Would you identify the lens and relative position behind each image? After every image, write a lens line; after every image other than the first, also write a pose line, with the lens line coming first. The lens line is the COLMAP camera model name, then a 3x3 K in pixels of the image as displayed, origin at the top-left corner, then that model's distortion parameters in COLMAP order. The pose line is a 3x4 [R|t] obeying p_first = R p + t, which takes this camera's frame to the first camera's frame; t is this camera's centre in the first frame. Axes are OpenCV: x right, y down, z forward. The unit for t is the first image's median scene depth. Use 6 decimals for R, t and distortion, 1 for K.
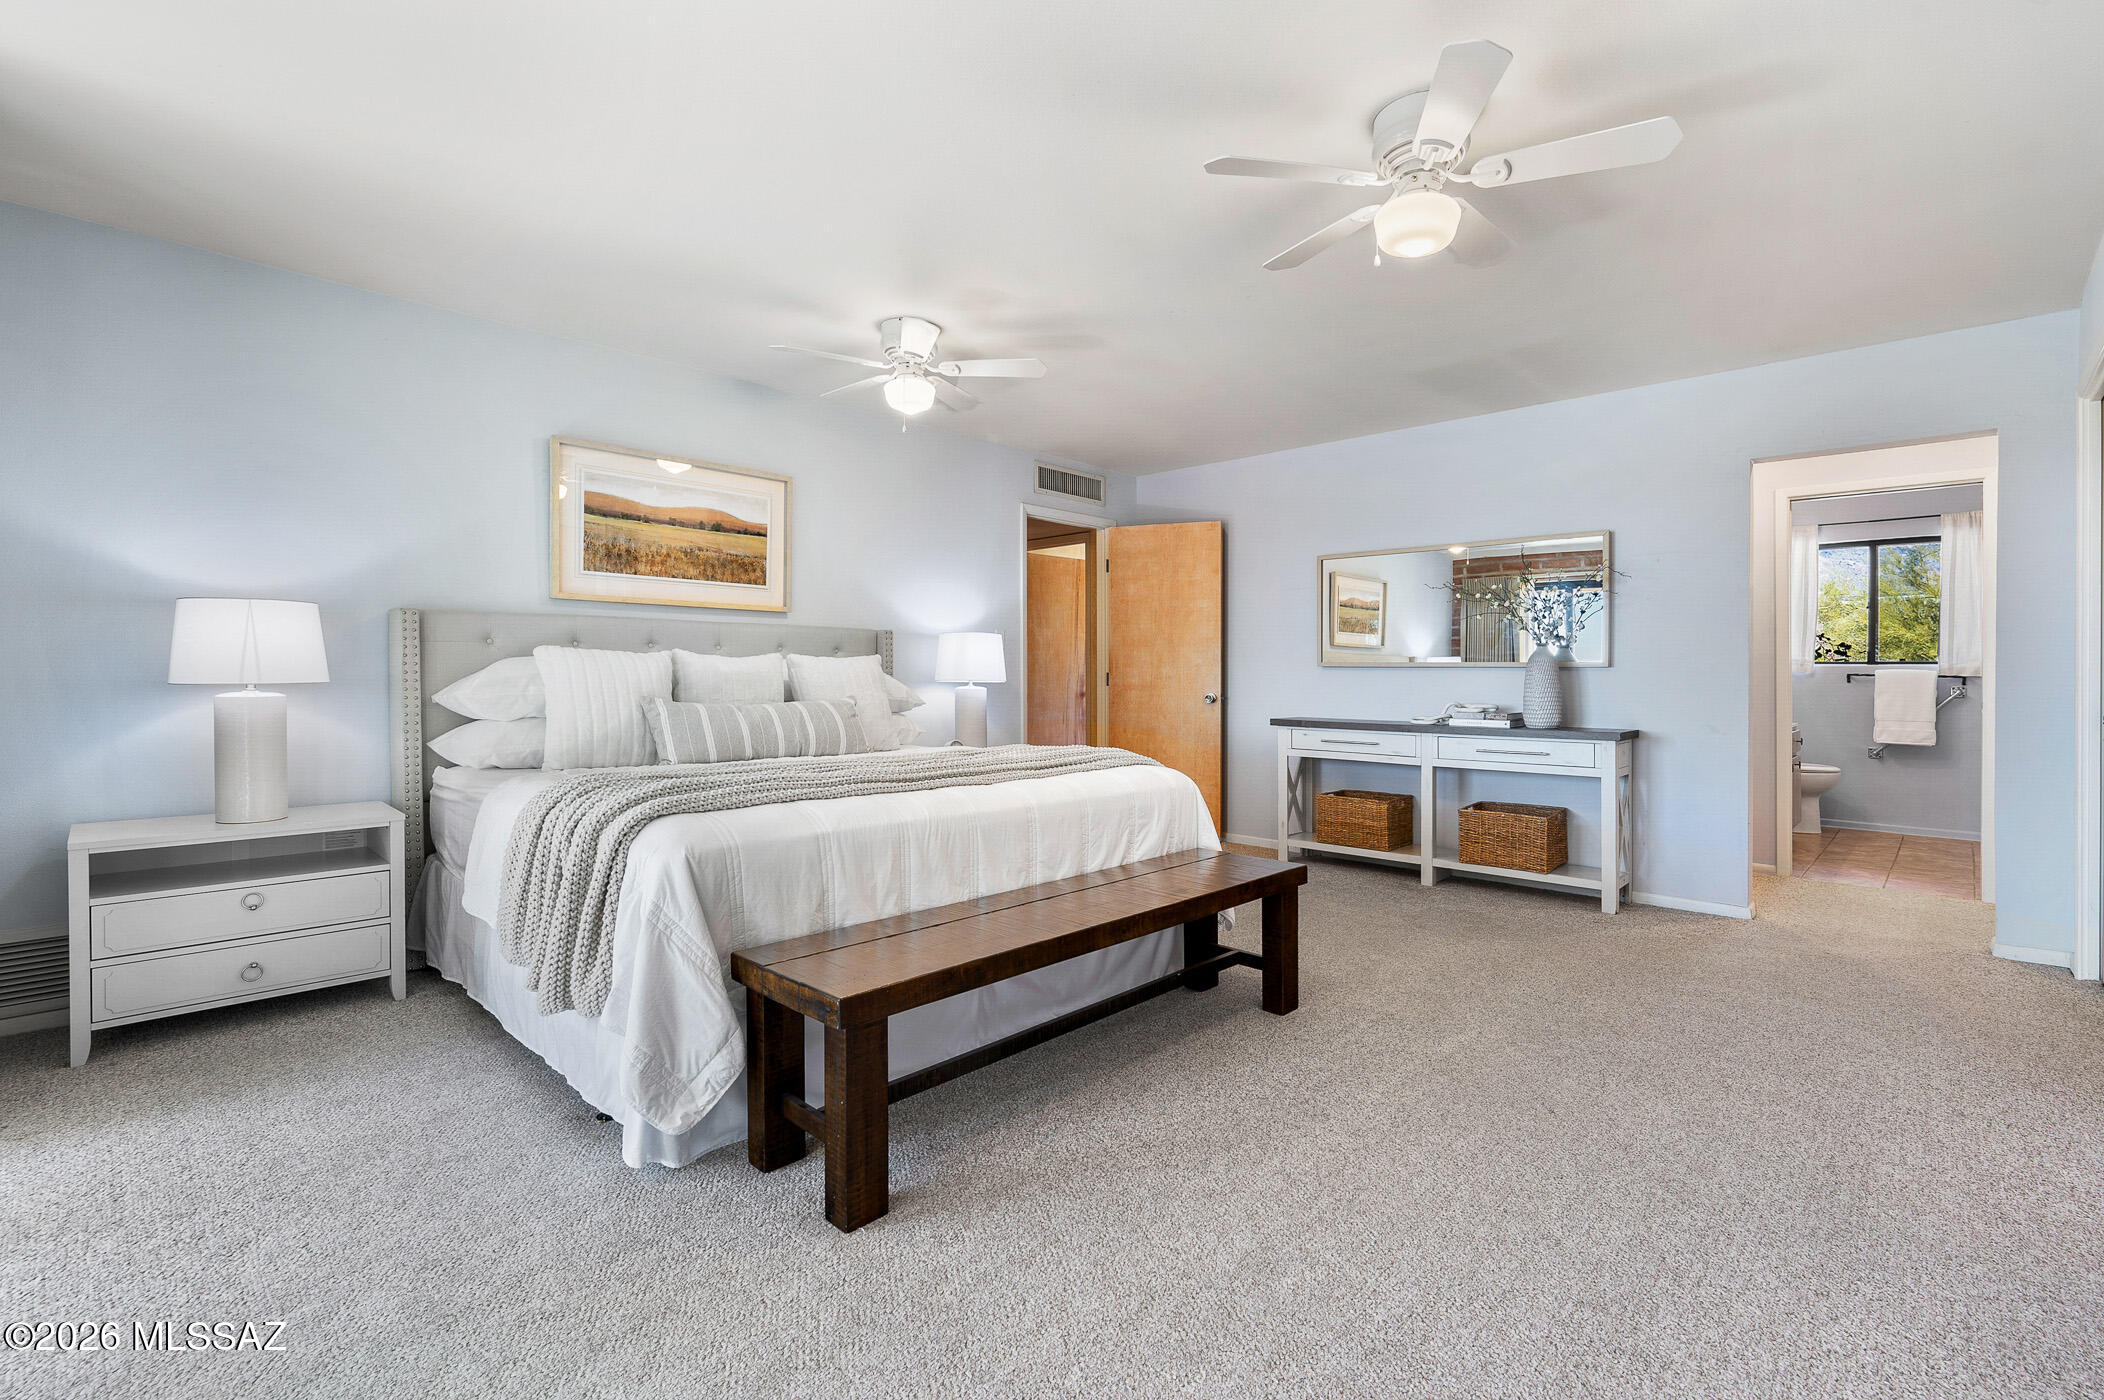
lens RADIAL K [[965.0, 0, 1055.7], [0, 965.0, 695.0], [0, 0, 1]] dist [0.002062, -0.000110]
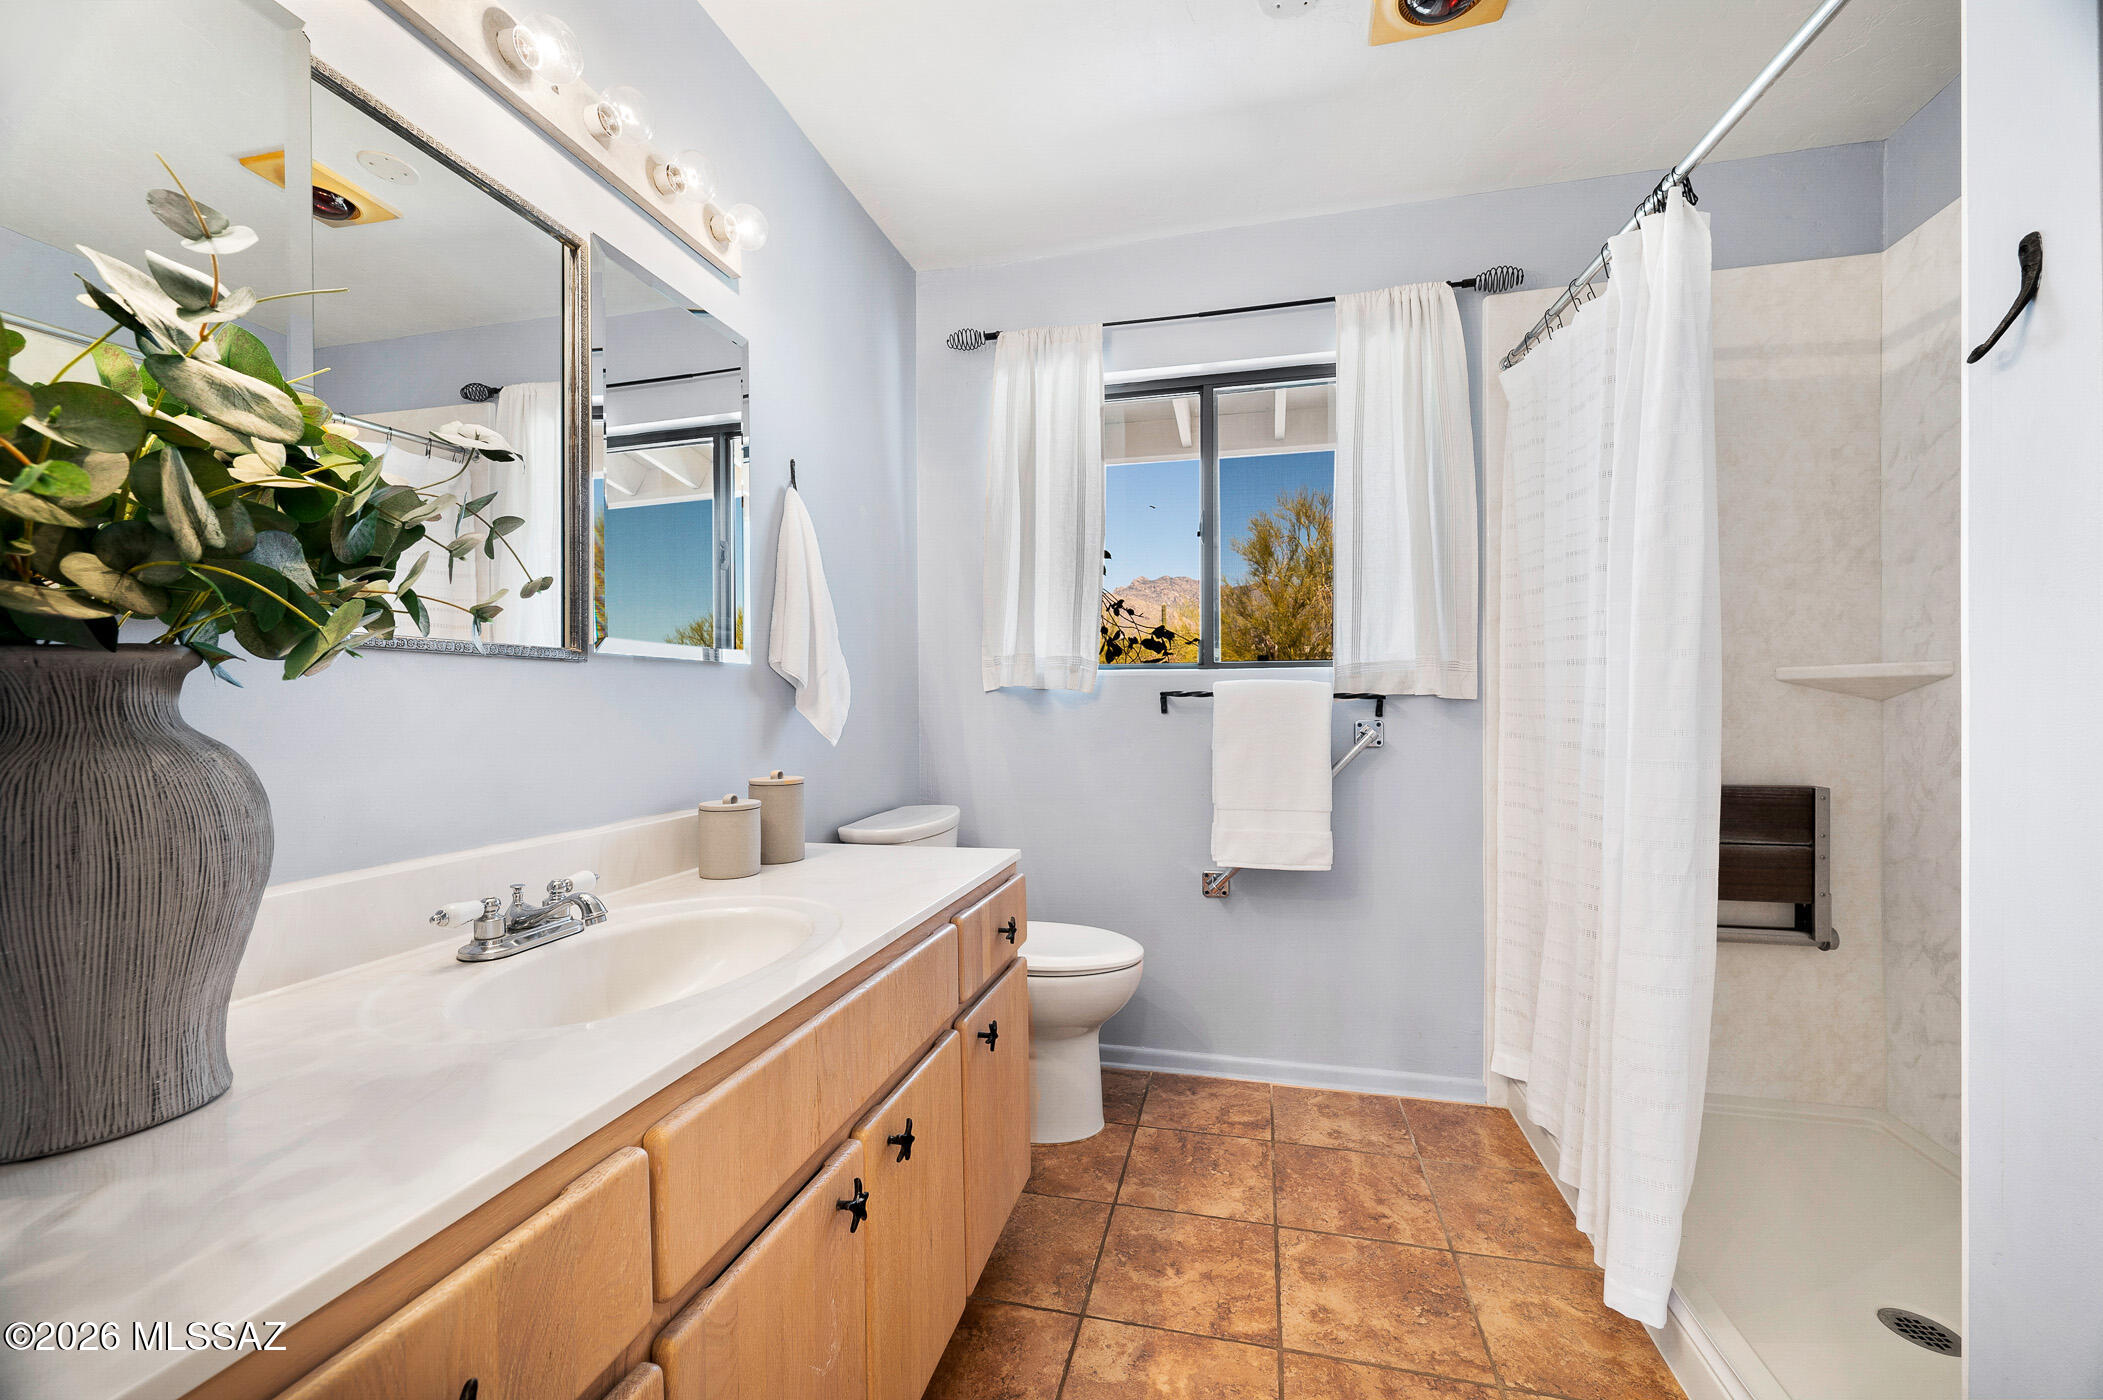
lens RADIAL K [[836.3, 0, 1048.5], [0, 836.3, 708.2], [0, 0, 1]] dist [0.000797, 0.000016]
pose [[0.873580, 0.005807, 0.486645, 0.622689], [0.002592, 0.999859, -0.016584, -0.007894], [-0.486673, 0.015749, 0.873442, 0.733423]]
